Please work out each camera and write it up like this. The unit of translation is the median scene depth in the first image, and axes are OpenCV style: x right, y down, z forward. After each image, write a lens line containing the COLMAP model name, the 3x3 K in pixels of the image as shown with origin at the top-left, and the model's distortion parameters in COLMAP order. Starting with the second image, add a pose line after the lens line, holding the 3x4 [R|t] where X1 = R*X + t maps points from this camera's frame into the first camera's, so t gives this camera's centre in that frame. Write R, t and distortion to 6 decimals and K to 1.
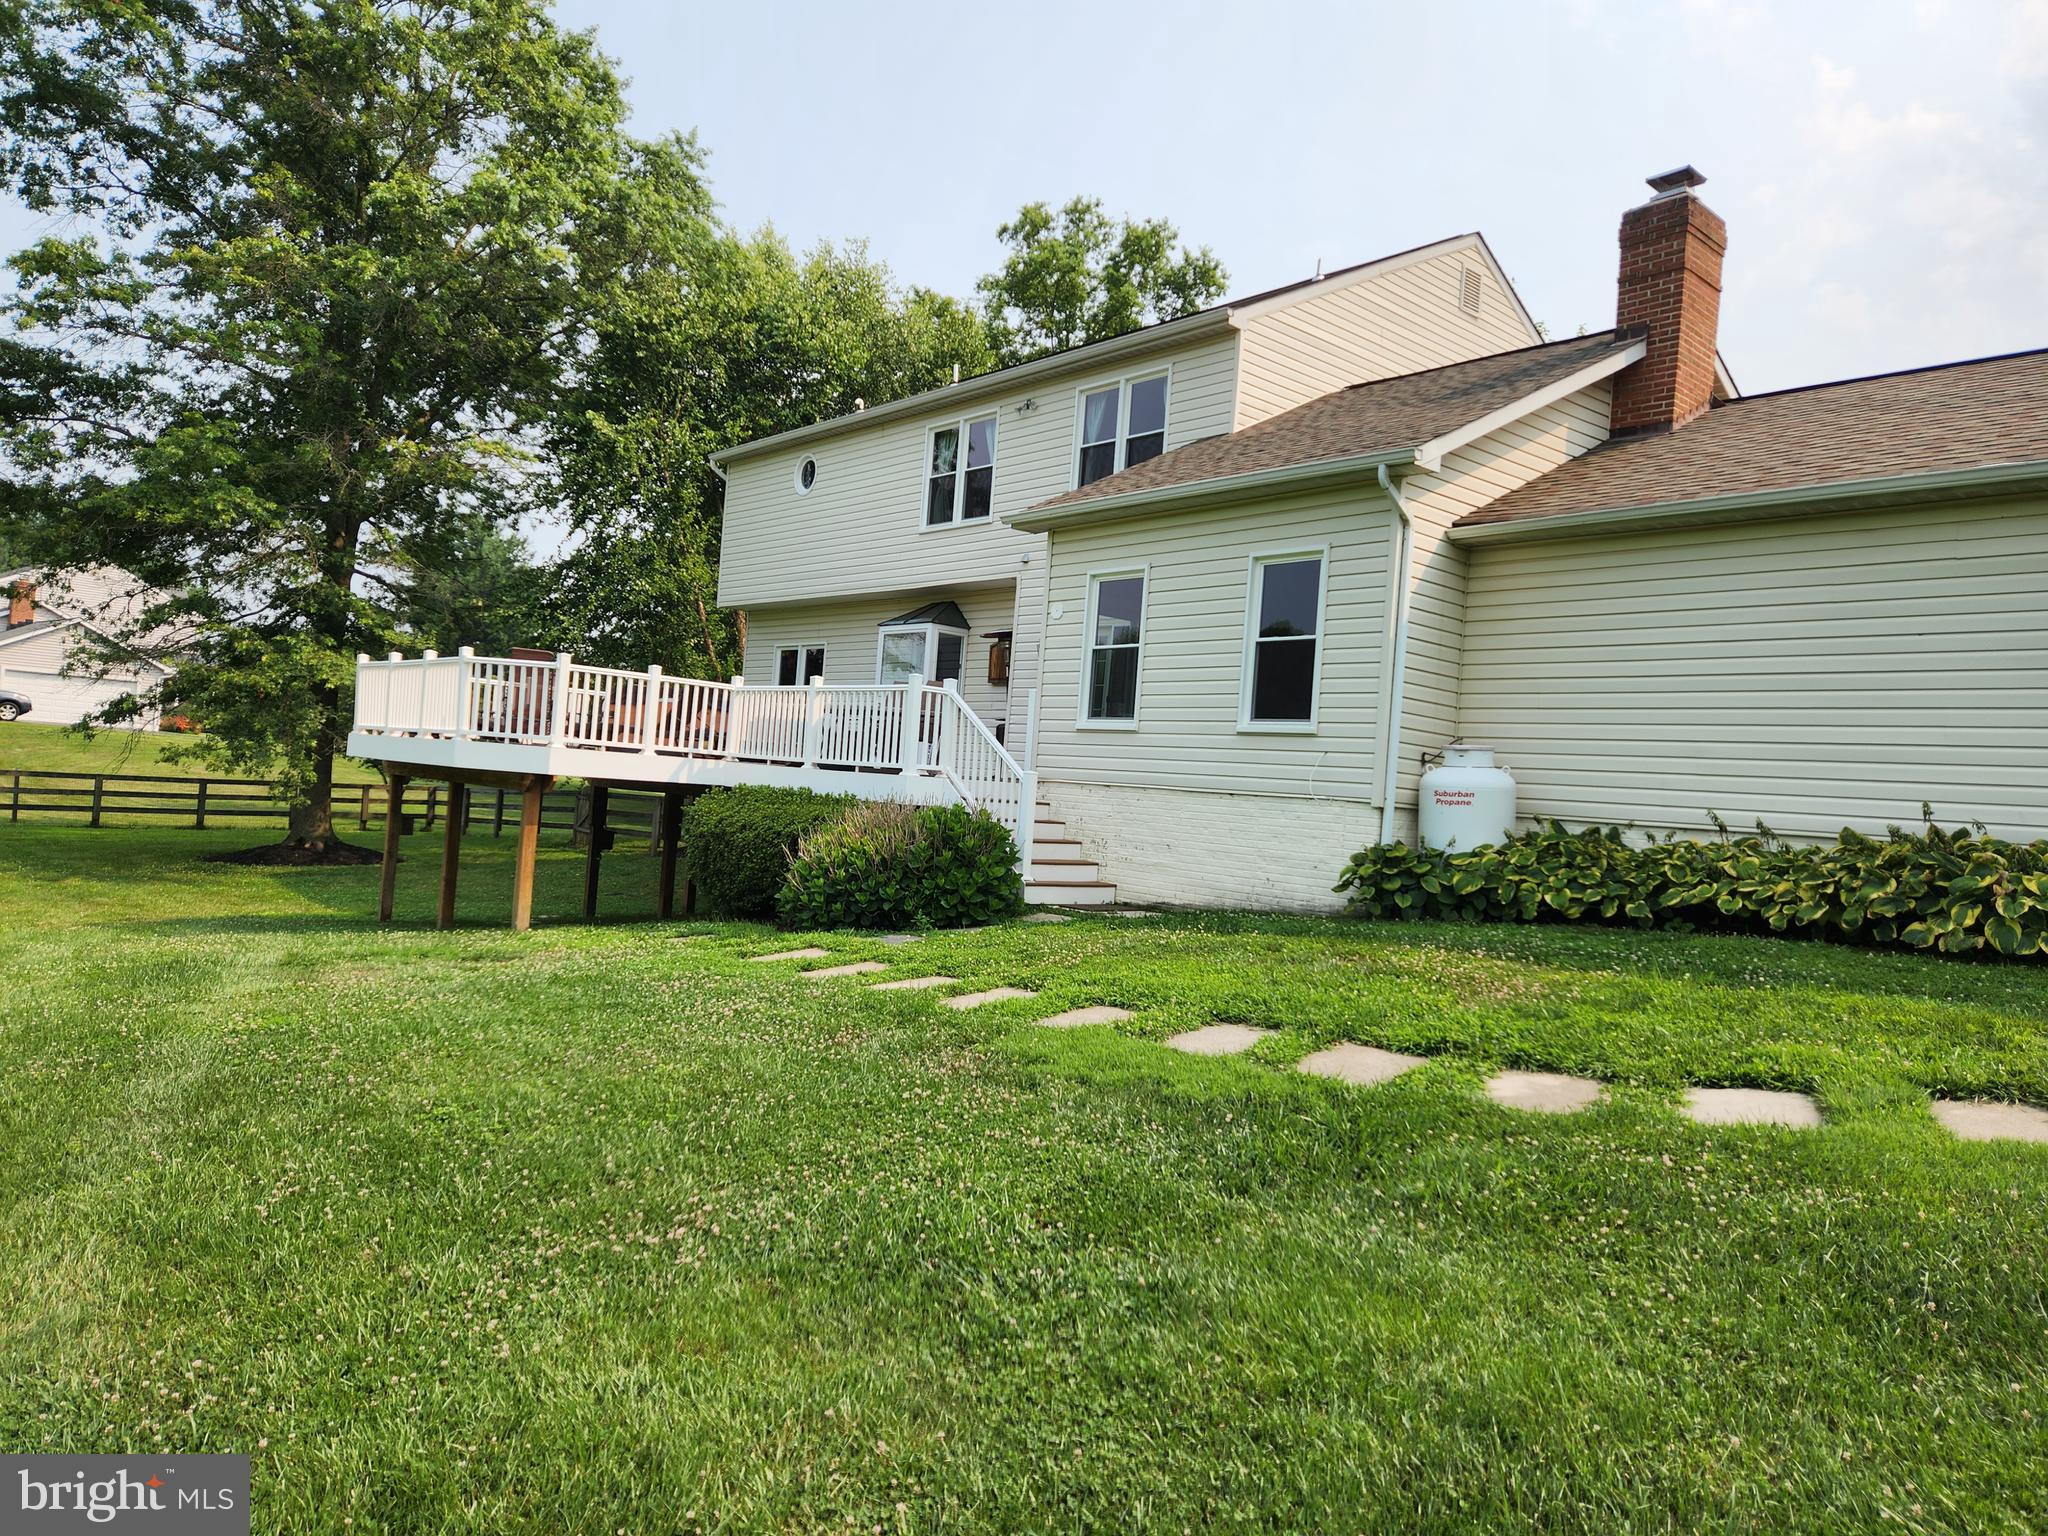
lens RADIAL K [[1389.4, 0, 1030.9], [0, 1389.4, 770.2], [0, 0, 1]] dist [0.066422, -0.044451]
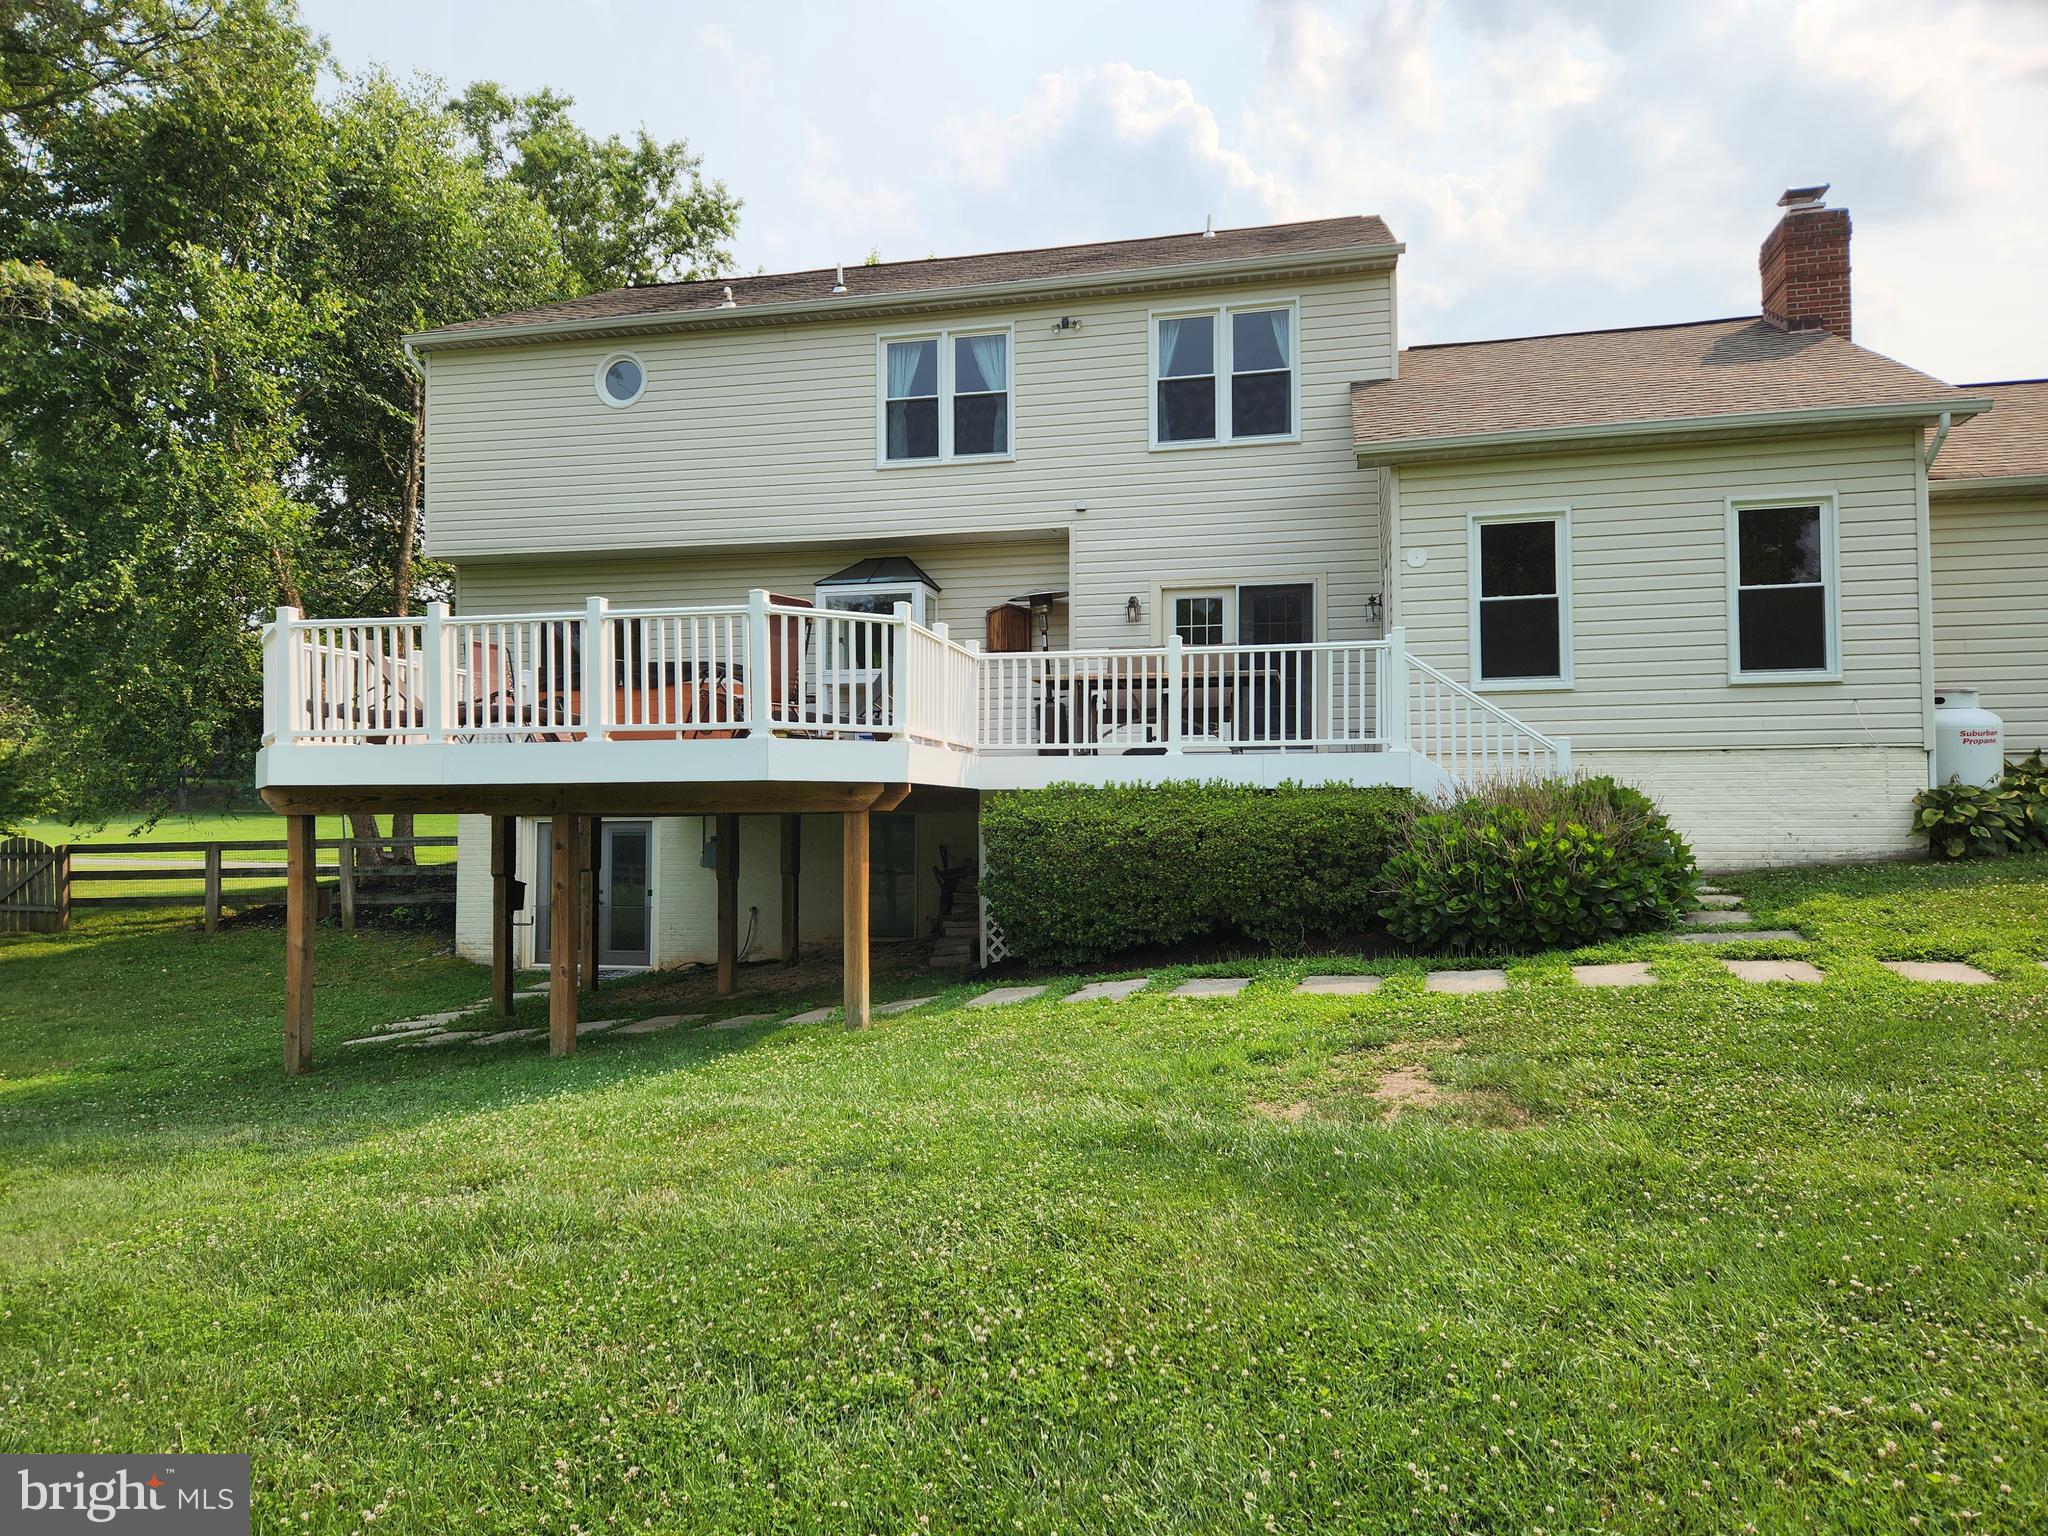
lens RADIAL K [[1389.4, 0, 1025.9], [0, 1389.4, 765.3], [0, 0, 1]] dist [0.066422, -0.044451]
pose [[0.788449, -0.053815, 0.612741, -0.697984], [0.058335, 0.998217, 0.012607, -0.010622], [-0.612328, 0.025804, 0.790183, 0.454282]]
